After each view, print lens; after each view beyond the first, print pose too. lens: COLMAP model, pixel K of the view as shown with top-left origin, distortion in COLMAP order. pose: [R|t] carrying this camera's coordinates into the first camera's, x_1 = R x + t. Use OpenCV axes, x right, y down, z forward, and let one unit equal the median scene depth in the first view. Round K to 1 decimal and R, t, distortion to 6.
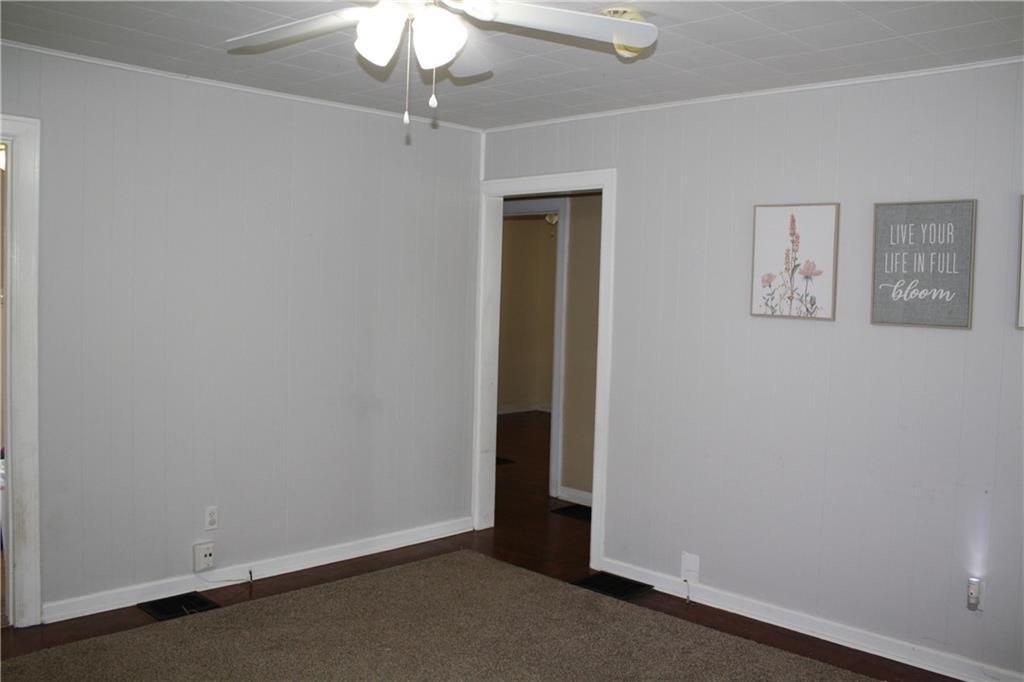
lens RADIAL K [[878.5, 0, 512.0], [0, 878.5, 341.0], [0, 0, 1]] dist [-0.174134, 0.150597]
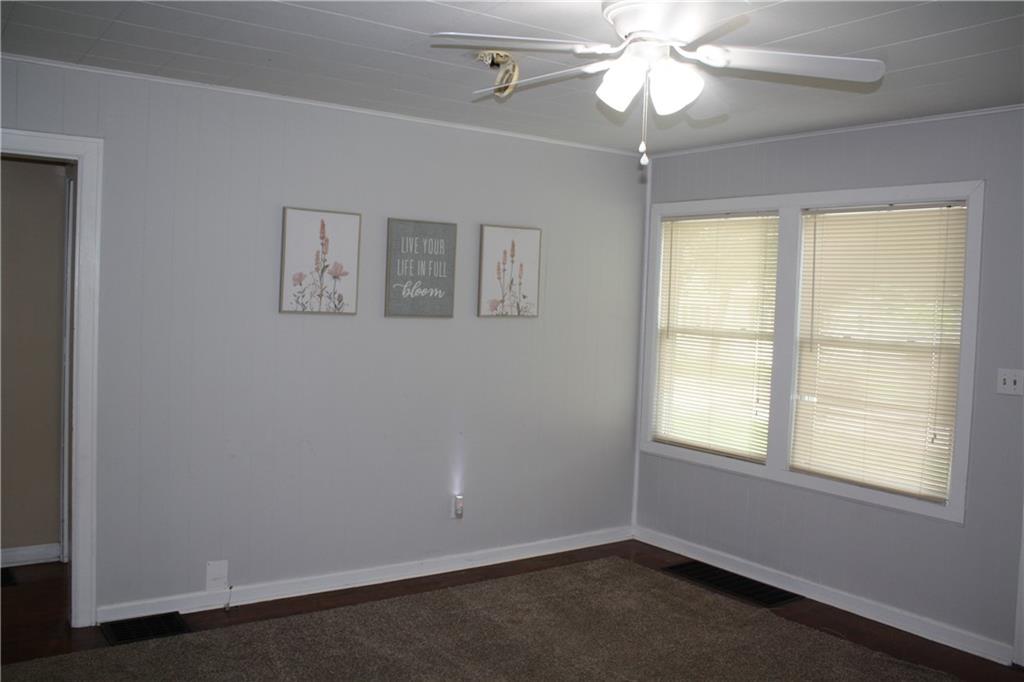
lens RADIAL K [[878.5, 0, 512.0], [0, 878.5, 341.0], [0, 0, 1]] dist [-0.174134, 0.150597]
pose [[0.178702, -0.071582, 0.981296, -0.737245], [0.024668, 0.997362, 0.068261, -0.062672], [-0.983594, 0.012008, 0.179996, 0.568738]]
